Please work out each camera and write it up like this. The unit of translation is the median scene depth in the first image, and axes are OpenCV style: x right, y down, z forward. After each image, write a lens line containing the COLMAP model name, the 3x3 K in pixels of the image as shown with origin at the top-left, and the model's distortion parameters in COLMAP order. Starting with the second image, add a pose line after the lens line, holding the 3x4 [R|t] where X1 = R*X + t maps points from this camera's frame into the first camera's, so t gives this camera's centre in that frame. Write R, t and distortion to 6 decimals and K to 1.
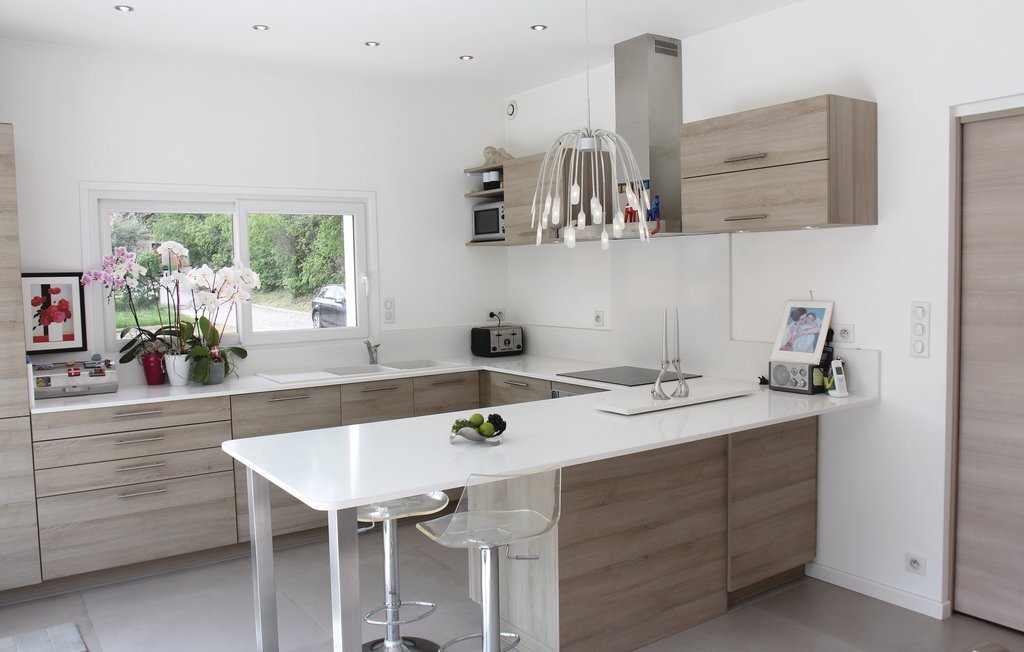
lens RADIAL K [[808.1, 0, 512.0], [0, 808.1, 326.0], [0, 0, 1]] dist [-0.076587, 0.002398]
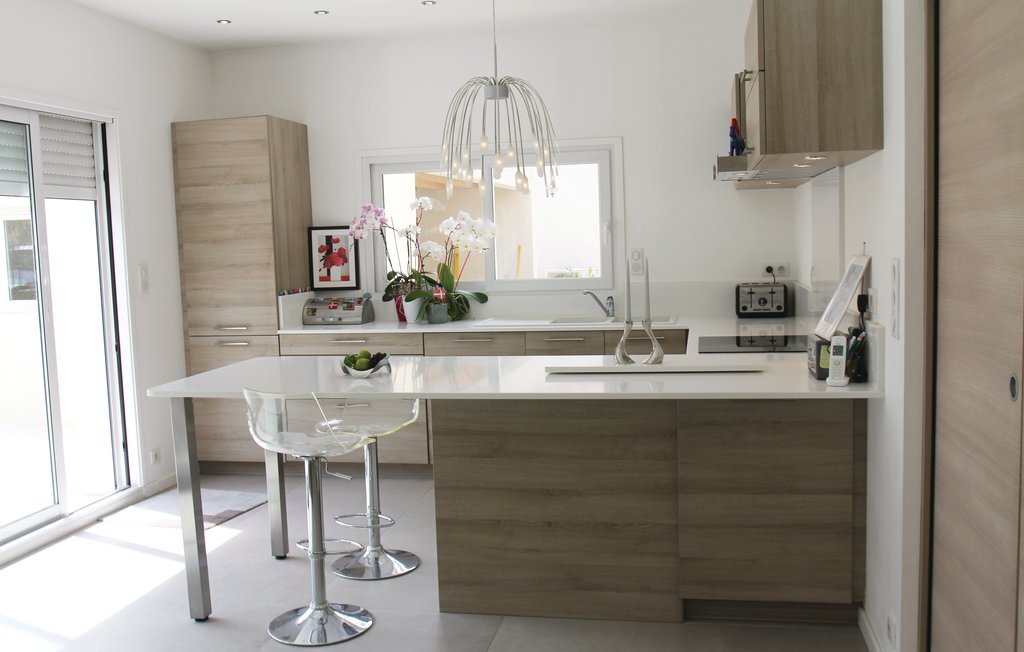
lens RADIAL K [[946.9, 0, 512.0], [0, 946.9, 326.0], [0, 0, 1]] dist [-0.062409, -0.005865]
pose [[0.697517, 0.064396, -0.713669, 0.709745], [-0.030785, 0.997727, 0.059939, -0.008037], [0.715907, -0.019838, 0.697914, 0.151112]]
